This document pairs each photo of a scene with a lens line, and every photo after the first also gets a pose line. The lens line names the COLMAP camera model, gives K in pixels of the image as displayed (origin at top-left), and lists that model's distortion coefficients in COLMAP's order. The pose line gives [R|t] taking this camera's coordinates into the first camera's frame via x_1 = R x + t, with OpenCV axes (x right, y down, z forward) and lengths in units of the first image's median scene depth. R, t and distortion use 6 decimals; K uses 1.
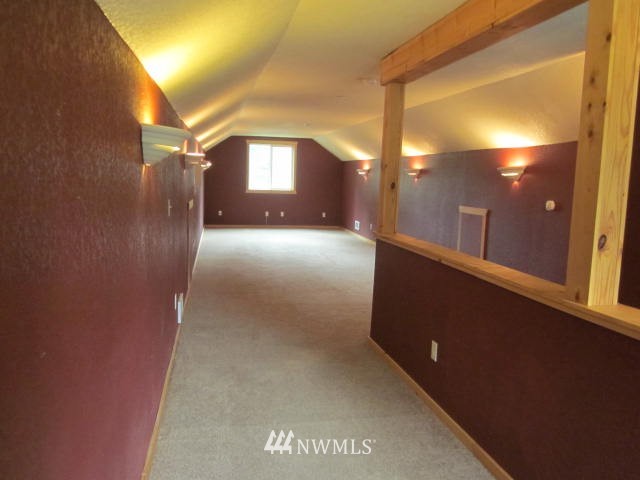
lens RADIAL K [[520.5, 0, 320.4], [0, 520.5, 240.6], [0, 0, 1]] dist [-0.172399, 0.000543]
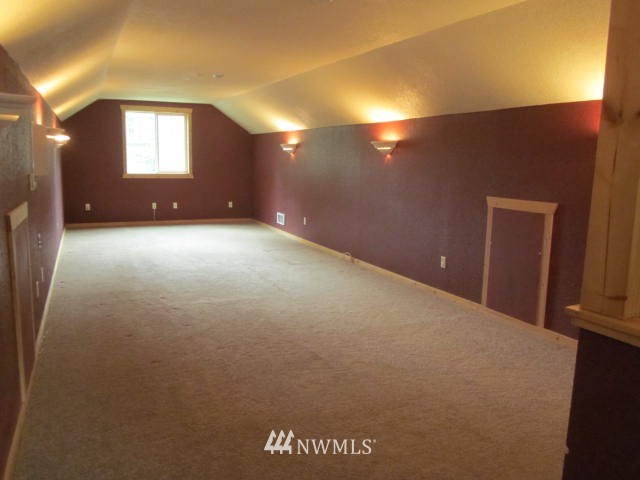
lens RADIAL K [[532.8, 0, 317.8], [0, 532.8, 237.5], [0, 0, 1]] dist [-0.041986, 0.009007]
pose [[0.975941, -0.045282, 0.213280, -0.044068], [0.038378, 0.998600, 0.036406, -0.028424], [-0.214630, -0.027345, 0.976312, 0.230970]]
